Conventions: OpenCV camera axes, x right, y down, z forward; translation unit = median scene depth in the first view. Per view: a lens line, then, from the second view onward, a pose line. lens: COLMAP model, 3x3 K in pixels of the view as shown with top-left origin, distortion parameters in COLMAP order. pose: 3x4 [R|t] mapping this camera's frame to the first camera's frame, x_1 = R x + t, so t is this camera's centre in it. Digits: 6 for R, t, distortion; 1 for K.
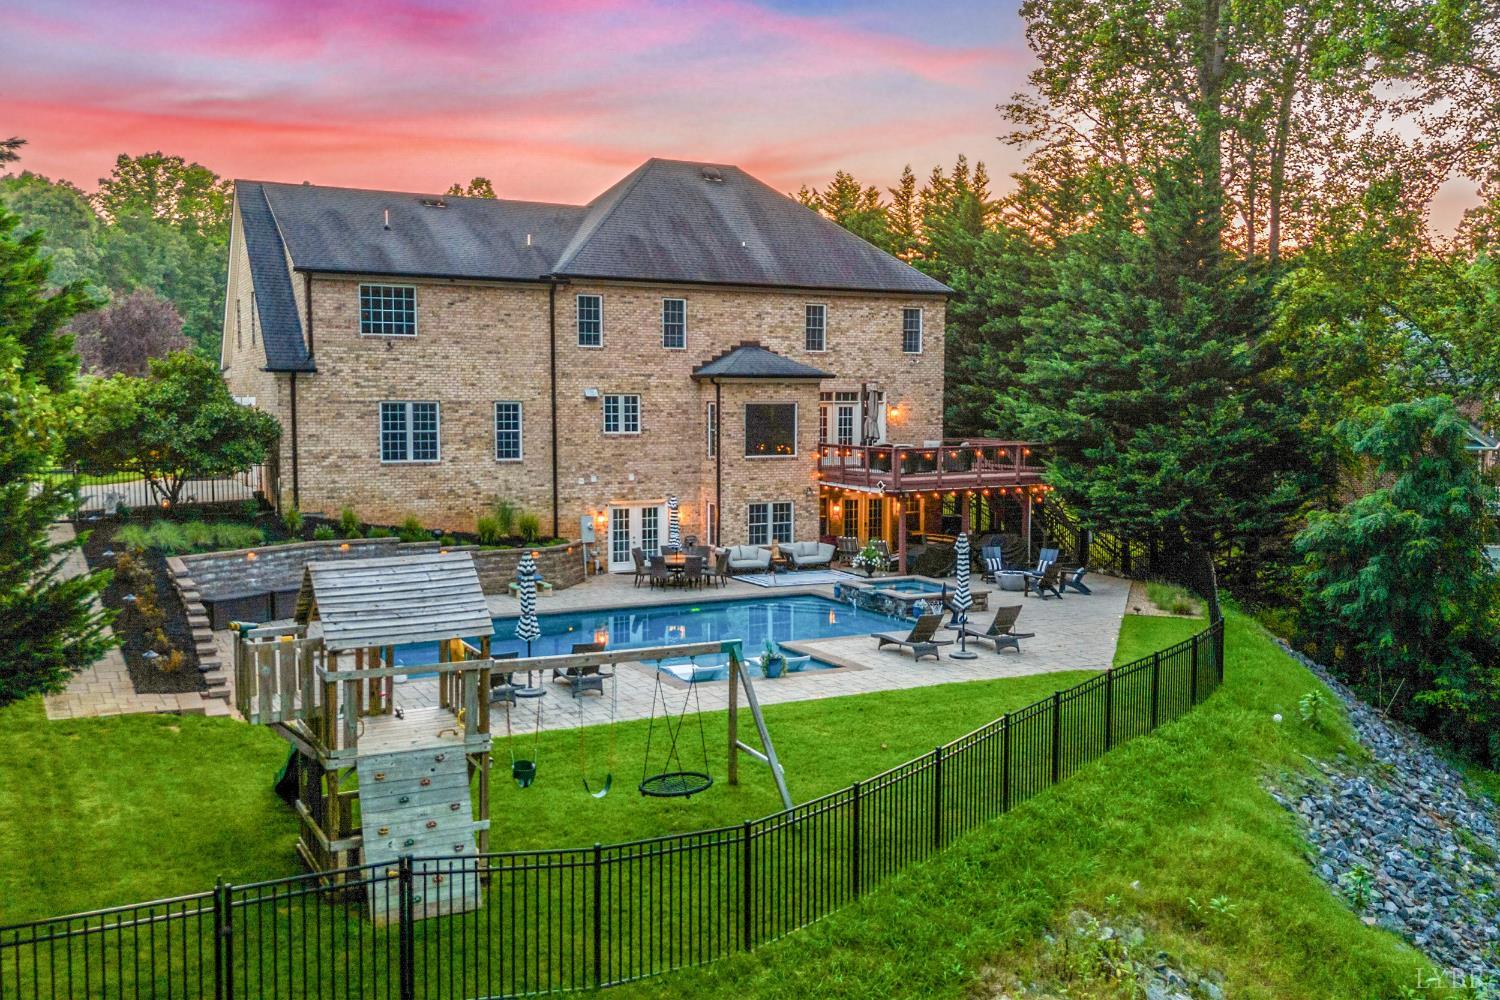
lens RADIAL K [[1297.5, 0, 724.4], [0, 1297.5, 503.0], [0, 0, 1]] dist [0.092108, -0.121848]
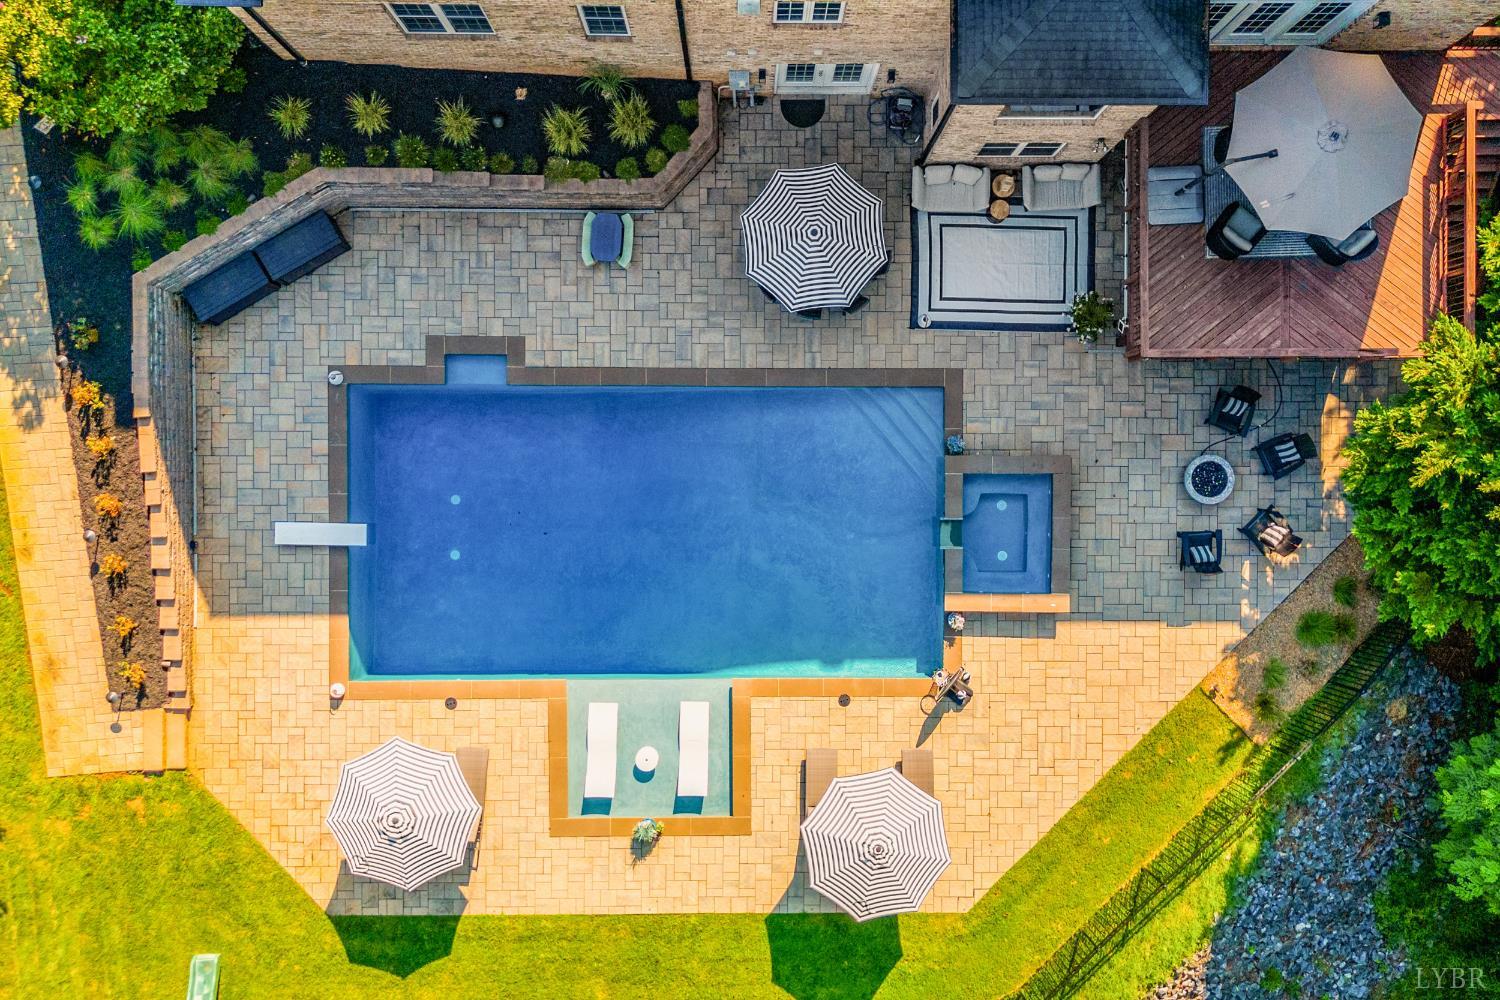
lens RADIAL K [[1345.2, 0, 769.0], [0, 1345.2, 509.2], [0, 0, 1]] dist [0.043450, -0.016934]
pose [[0.894426, 0.446570, 0.024033, -0.011870], [-0.056046, 0.058614, 0.996706, -0.664172], [0.443690, -0.892827, 0.077455, 0.776909]]
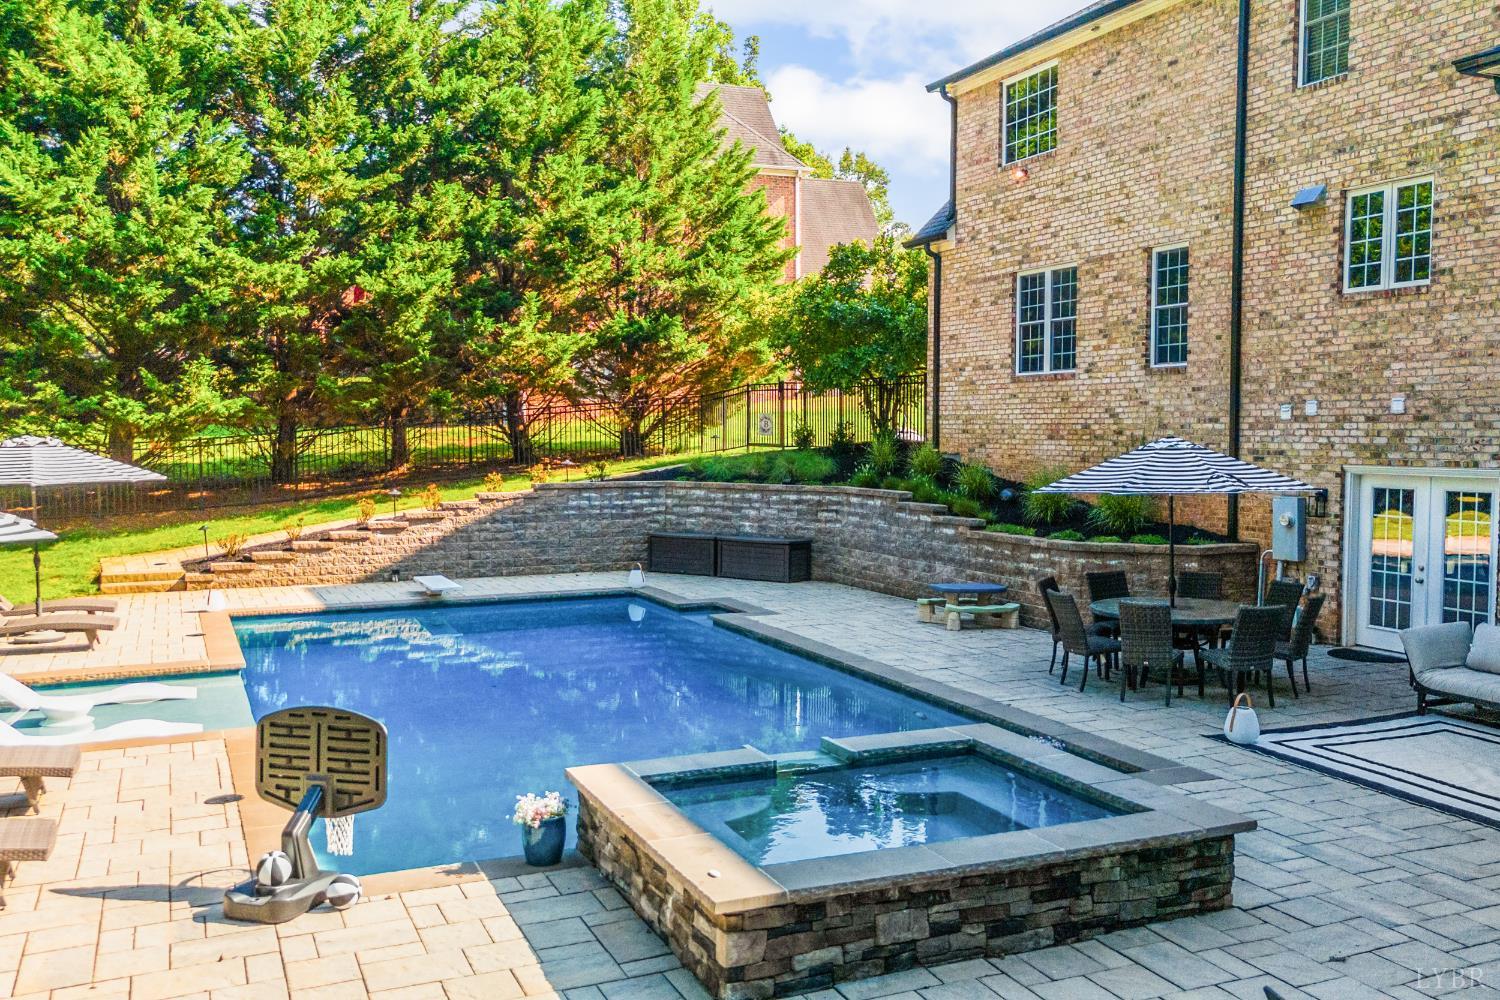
lens RADIAL K [[1297.5, 0, 748.1], [0, 1297.5, 496.5], [0, 0, 1]] dist [0.092108, -0.121848]
pose [[-0.052745, 0.052893, -0.997206, 0.329129], [-0.079743, 0.995184, 0.057004, -0.000133], [0.995419, 0.082527, -0.048273, 0.866253]]
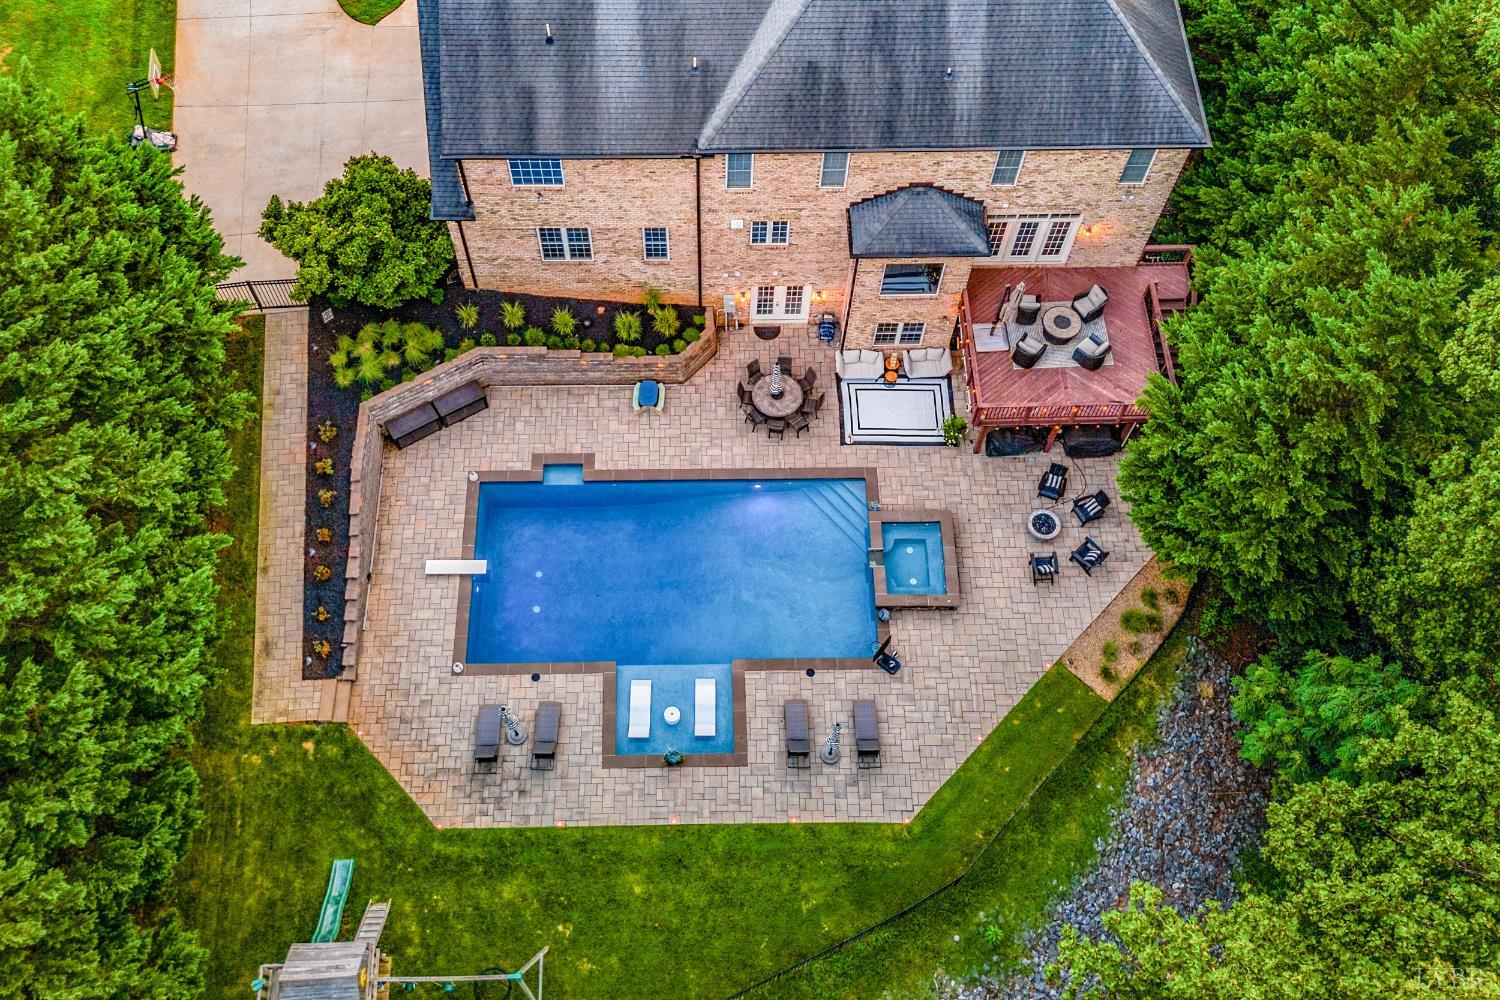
lens RADIAL K [[1297.5, 0, 722.5], [0, 1297.5, 496.5], [0, 0, 1]] dist [0.092108, -0.121848]
pose [[0.902390, 0.387651, -0.188197, 0.166301], [-0.046233, 0.521308, 0.852115, -0.860884], [0.428432, -0.760239, 0.488346, 0.335253]]
